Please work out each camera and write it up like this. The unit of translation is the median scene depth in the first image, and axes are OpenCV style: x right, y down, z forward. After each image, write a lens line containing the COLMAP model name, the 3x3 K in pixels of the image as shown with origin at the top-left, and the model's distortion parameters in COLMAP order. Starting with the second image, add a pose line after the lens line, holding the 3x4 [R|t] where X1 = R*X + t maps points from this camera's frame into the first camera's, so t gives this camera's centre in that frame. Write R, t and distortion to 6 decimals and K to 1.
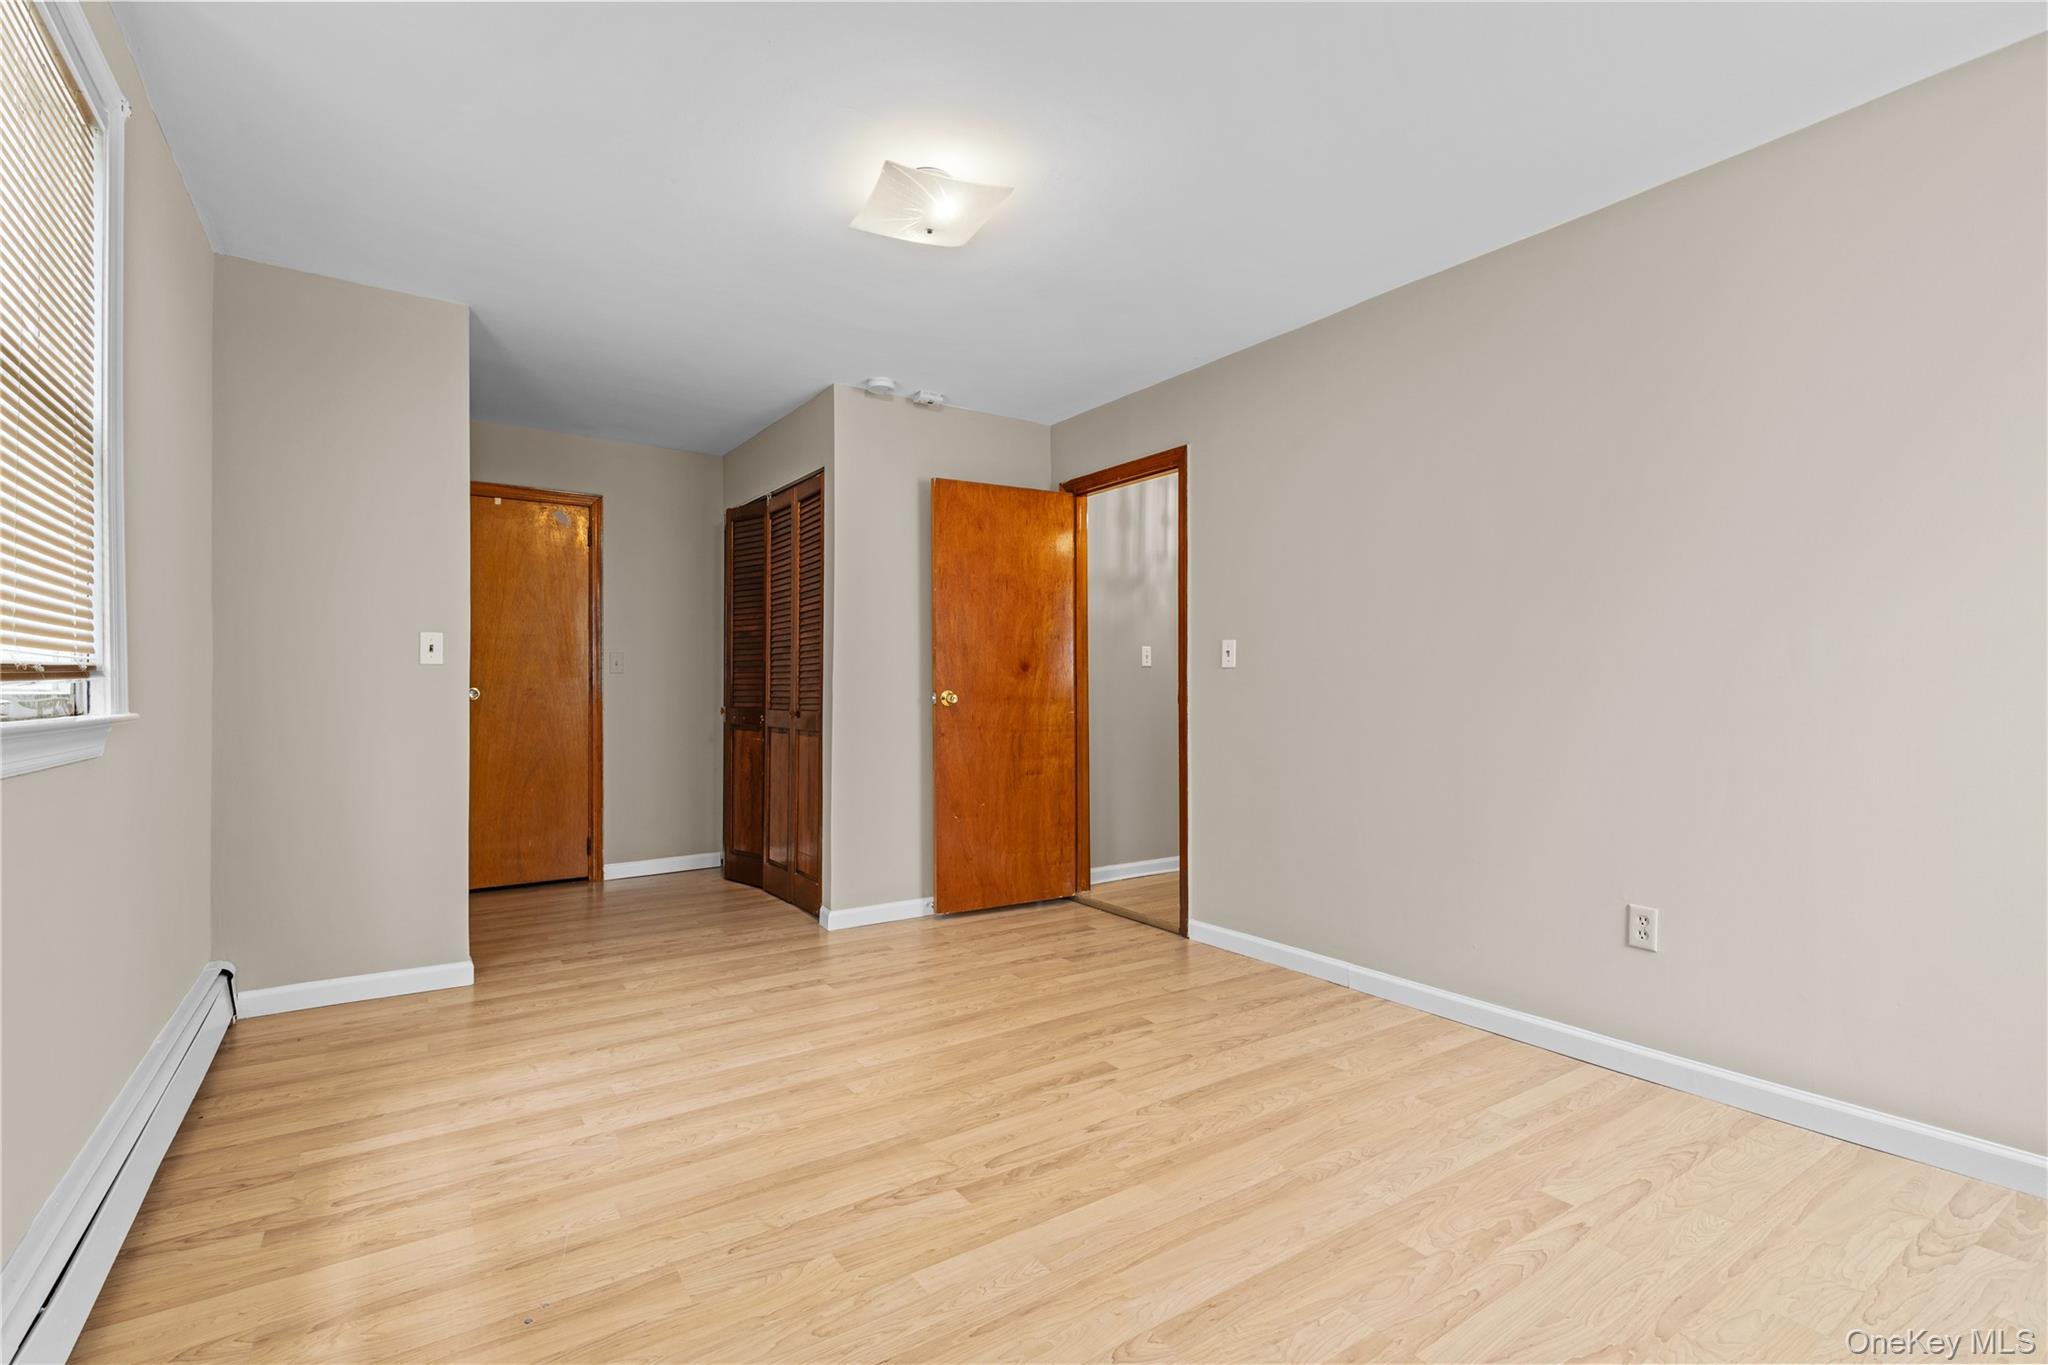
lens RADIAL K [[915.6, 0, 1005.3], [0, 915.6, 685.0], [0, 0, 1]] dist [0.003135, -0.000334]
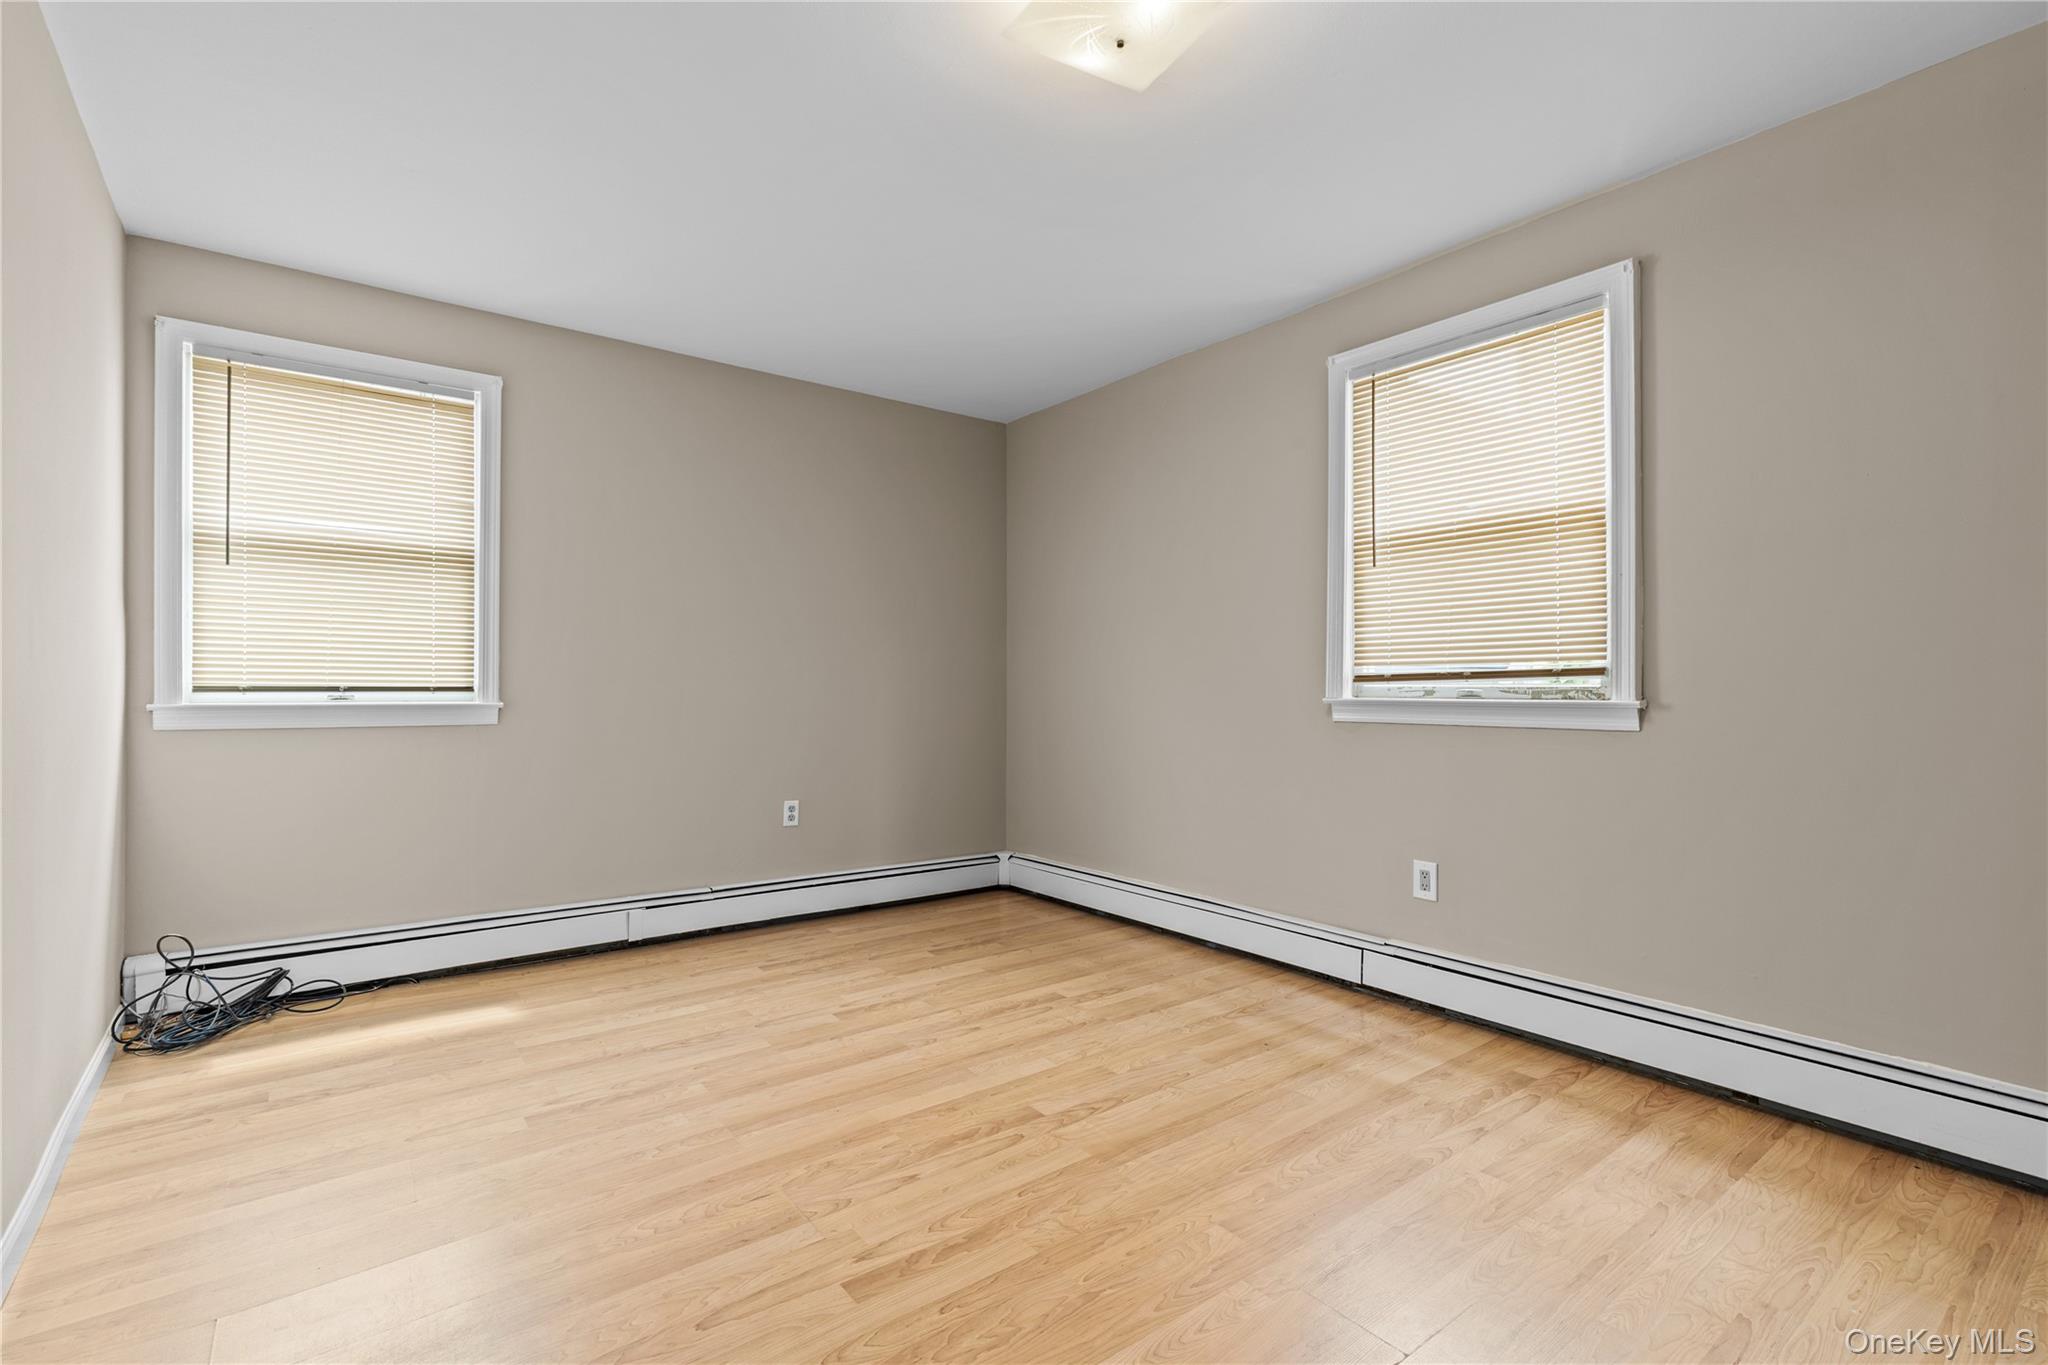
lens RADIAL K [[919.9, 0, 1006.8], [0, 919.9, 679.5], [0, 0, 1]] dist [0.007075, -0.000336]
pose [[-0.998387, -0.000528, -0.056764, 0.046162], [0.000205, 0.999917, -0.012905, 0.011139], [0.056767, -0.012896, -0.998304, 1.649439]]
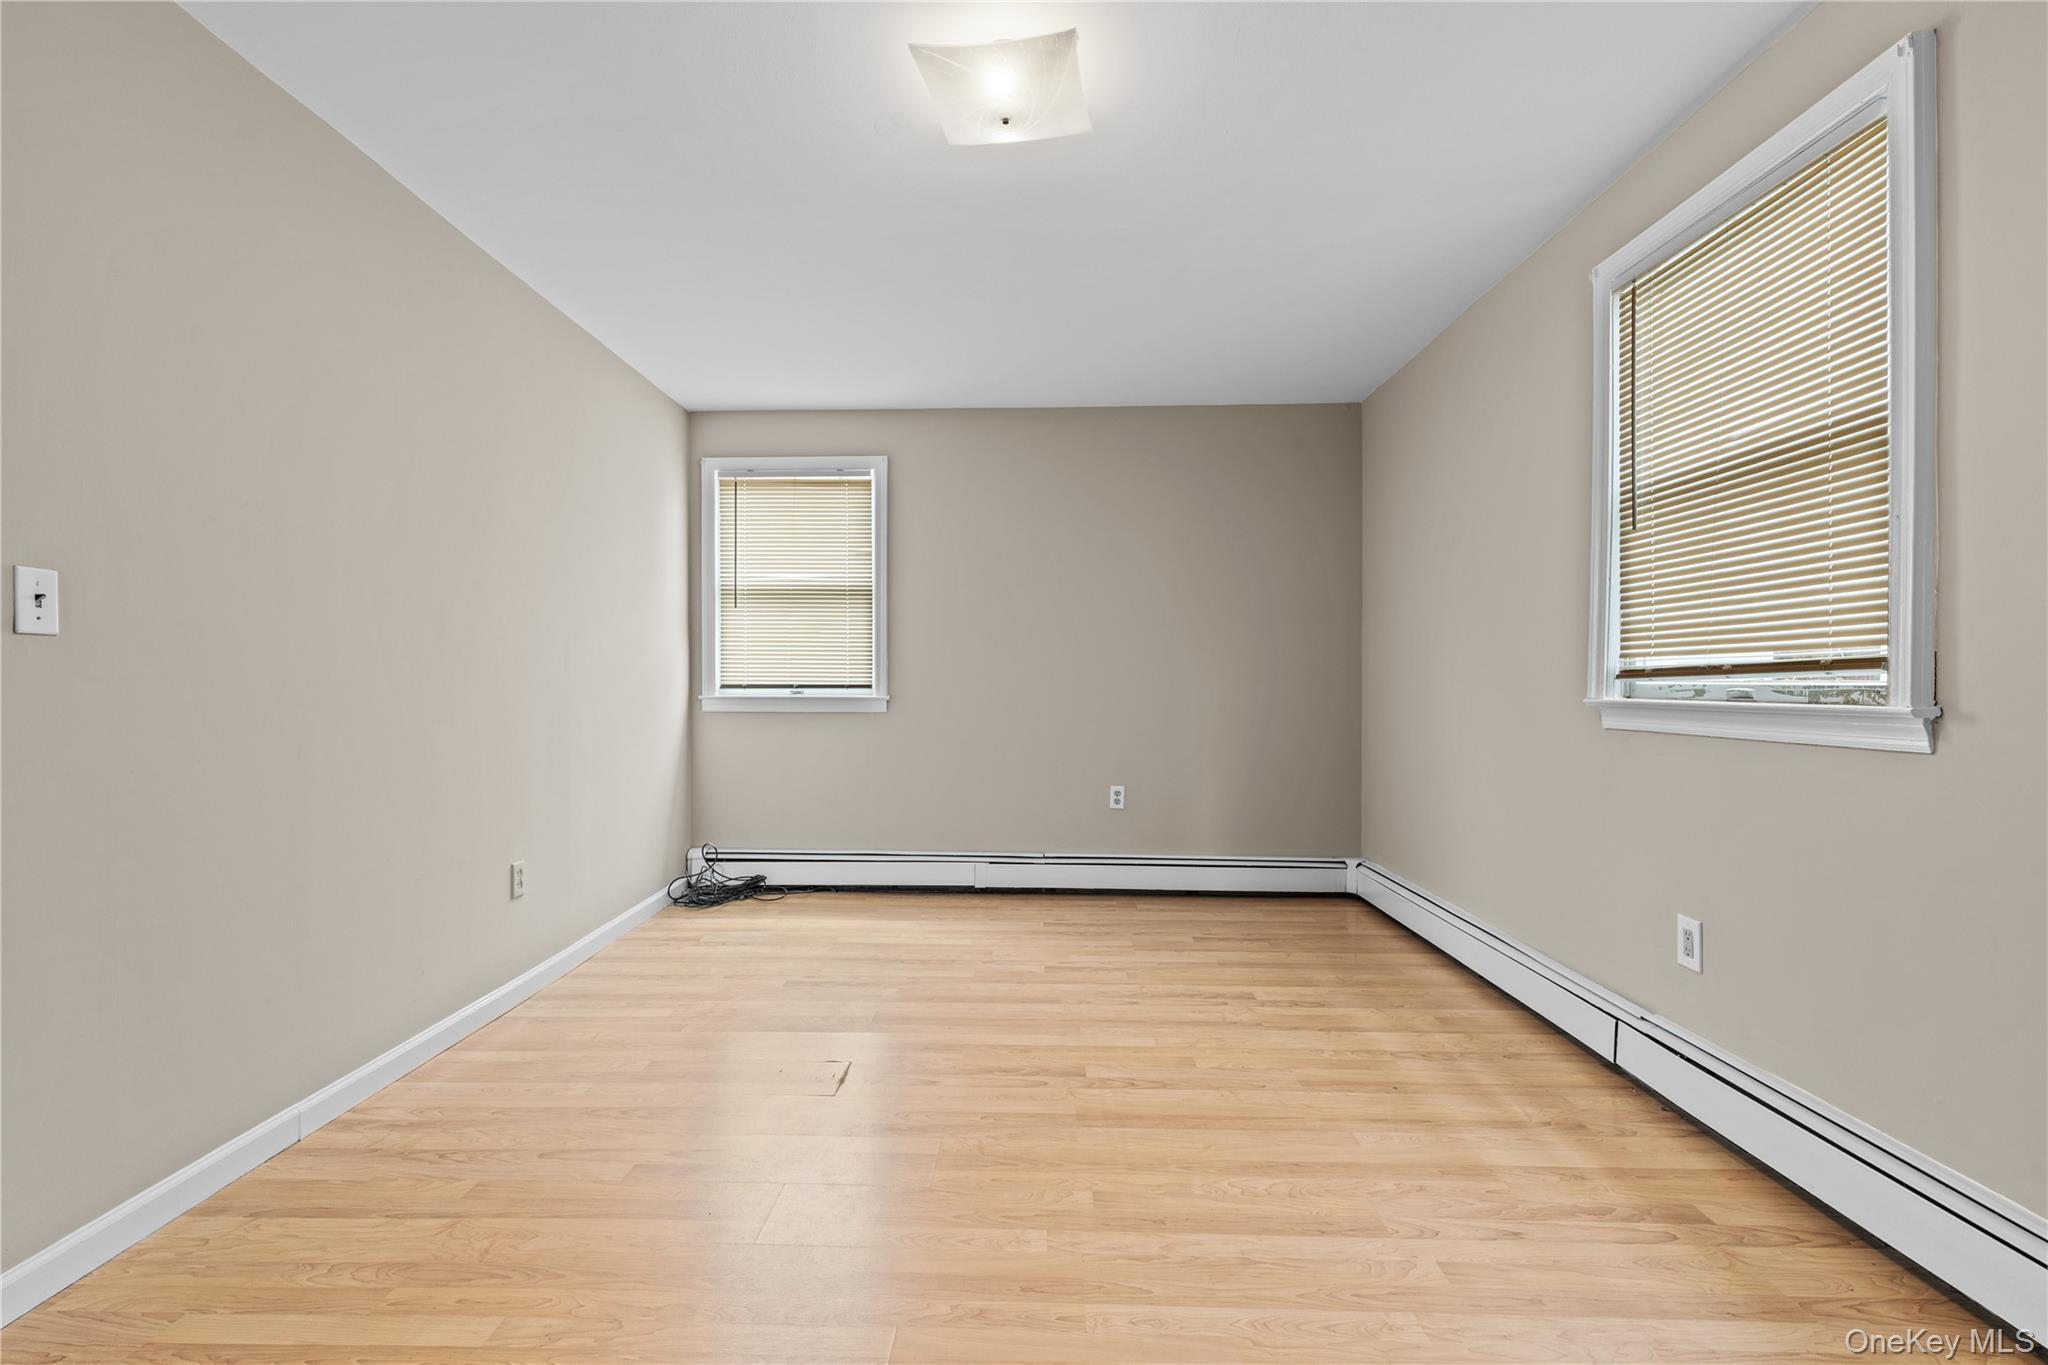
lens RADIAL K [[915.6, 0, 1005.3], [0, 915.6, 685.0], [0, 0, 1]] dist [0.003135, -0.000334]
pose [[-0.811632, 0.000165, 0.584169, -0.537141], [-0.000727, 0.999999, -0.001292, 0.007079], [-0.584169, -0.001473, -0.811631, 1.596825]]
